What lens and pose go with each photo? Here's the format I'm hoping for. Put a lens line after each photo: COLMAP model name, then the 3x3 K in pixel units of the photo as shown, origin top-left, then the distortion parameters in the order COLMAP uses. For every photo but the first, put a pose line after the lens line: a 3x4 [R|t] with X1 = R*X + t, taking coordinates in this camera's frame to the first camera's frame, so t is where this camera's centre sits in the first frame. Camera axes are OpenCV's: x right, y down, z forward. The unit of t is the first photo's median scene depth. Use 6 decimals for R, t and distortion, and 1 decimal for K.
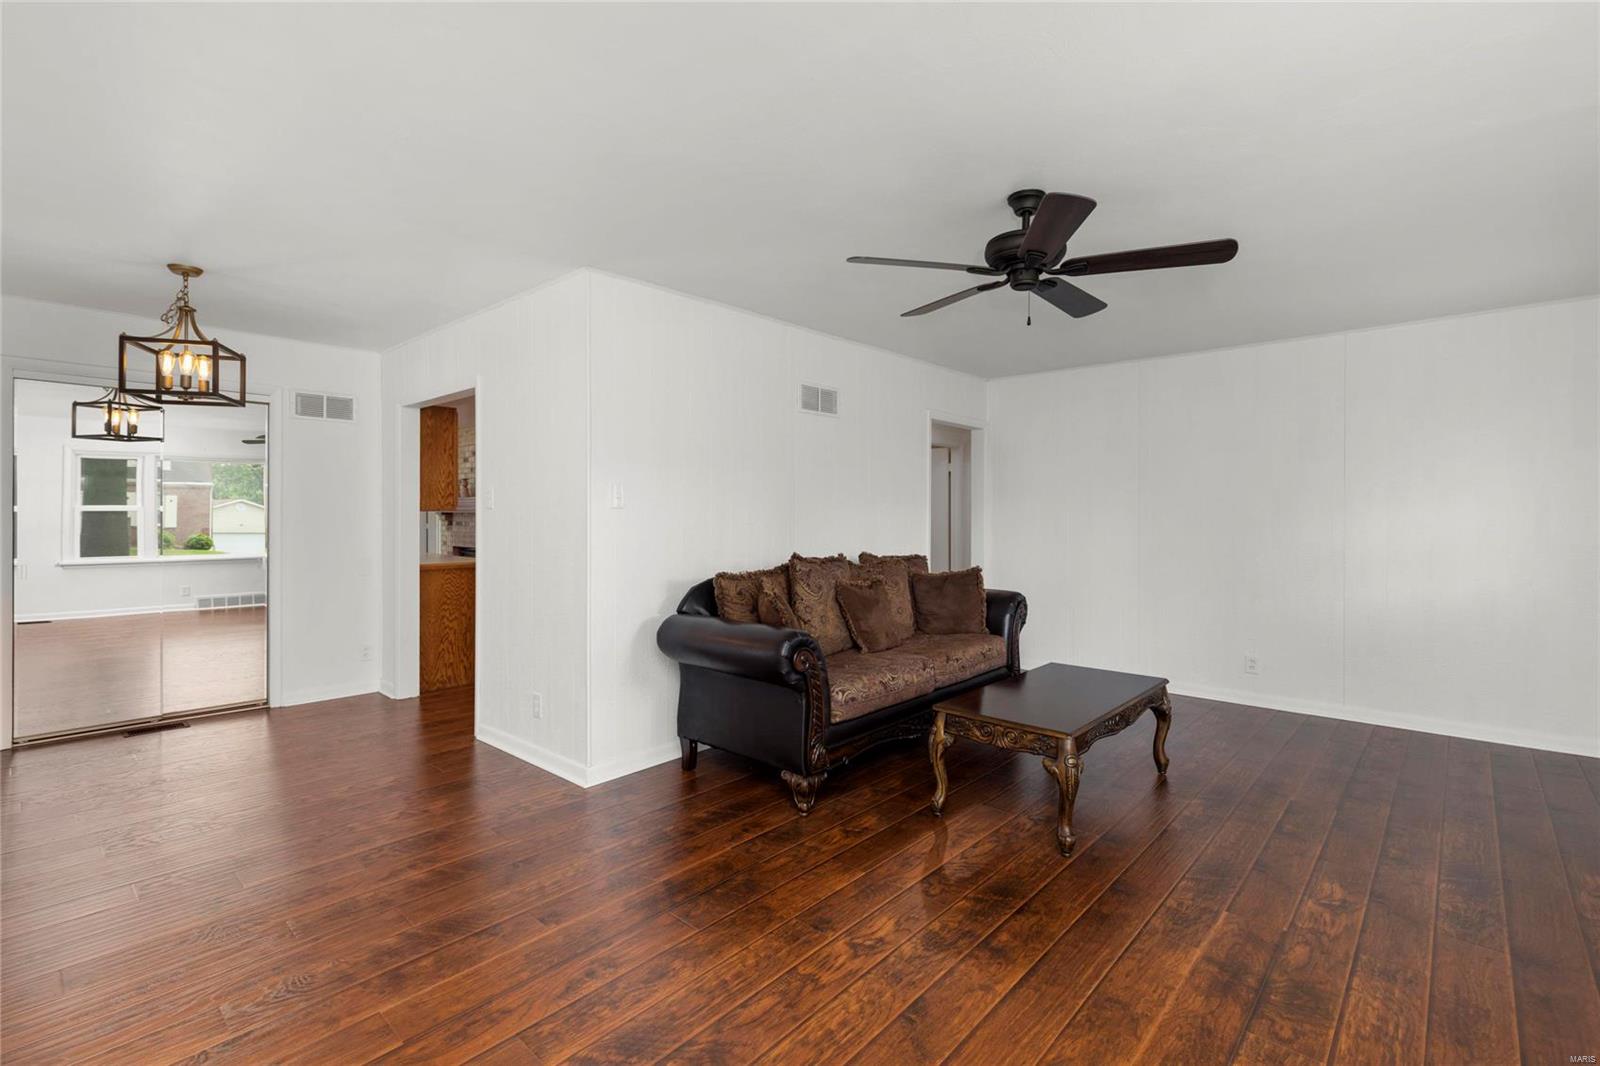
lens RADIAL K [[727.8, 0, 786.2], [0, 727.8, 525.7], [0, 0, 1]] dist [0.004438, -0.000850]
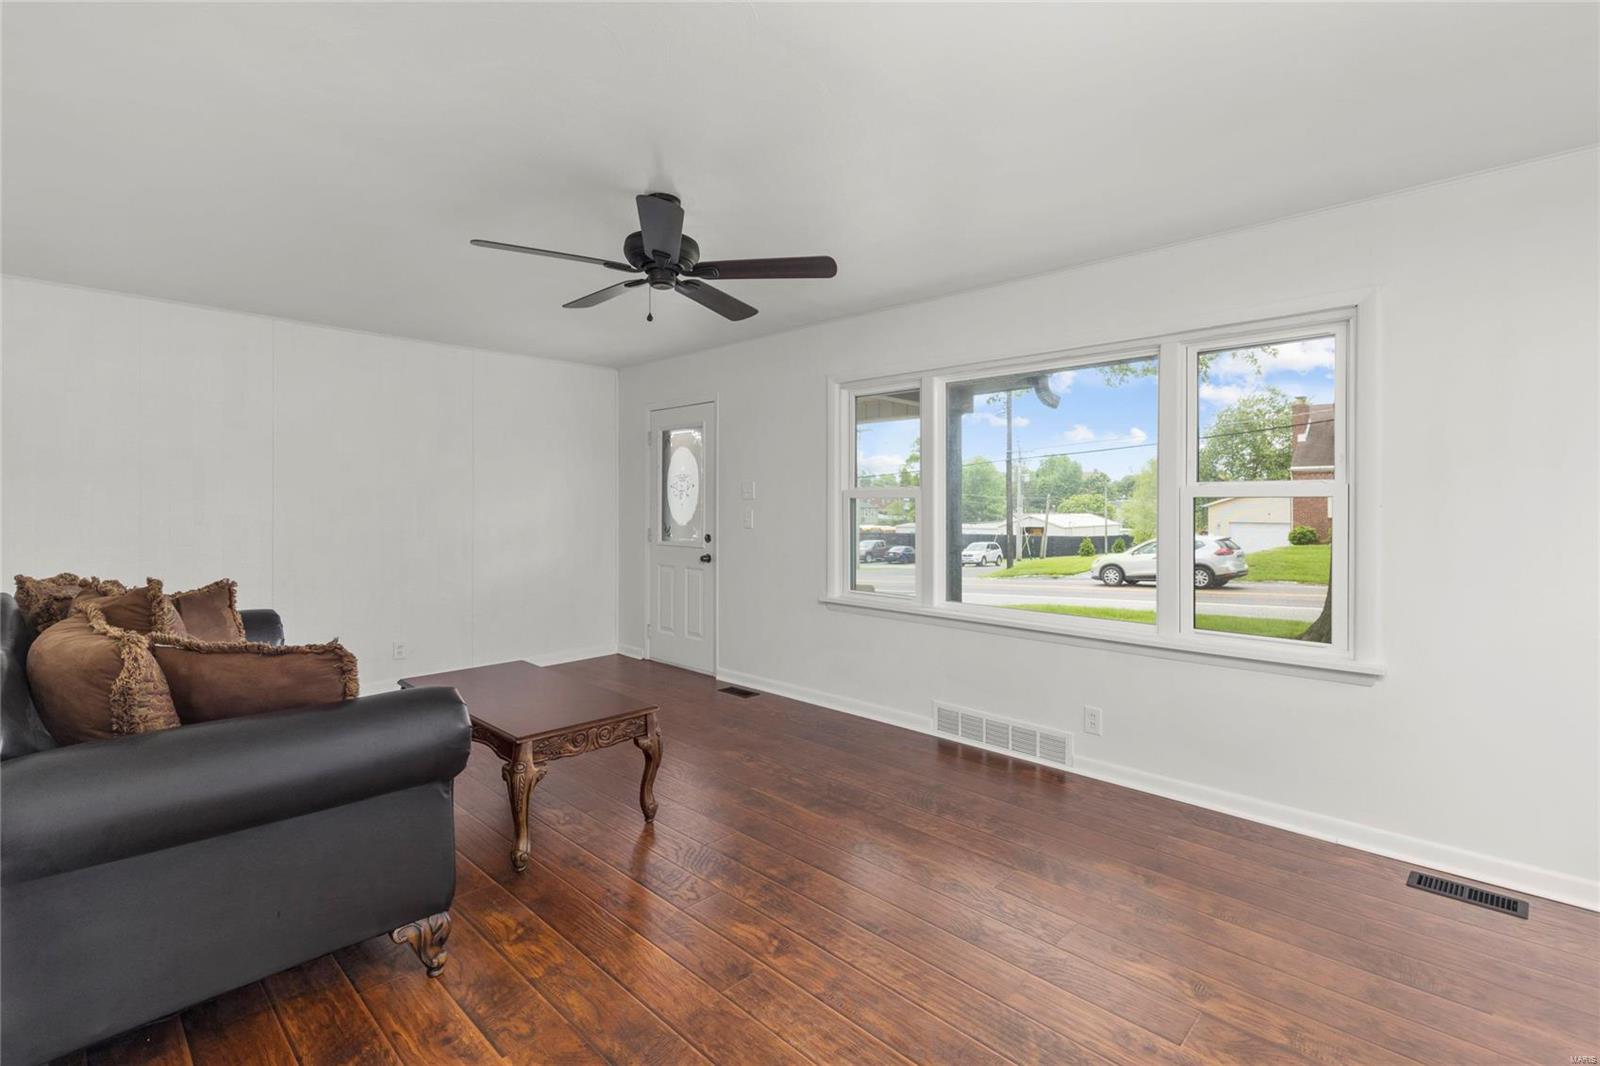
lens RADIAL K [[727.8, 0, 811.5], [0, 727.8, 507.6], [0, 0, 1]] dist [0.004438, -0.000850]
pose [[0.006534, -0.001626, 0.999977, -0.787974], [0.009949, 0.999949, 0.001561, -0.012344], [-0.999929, 0.009939, 0.006550, 0.855949]]
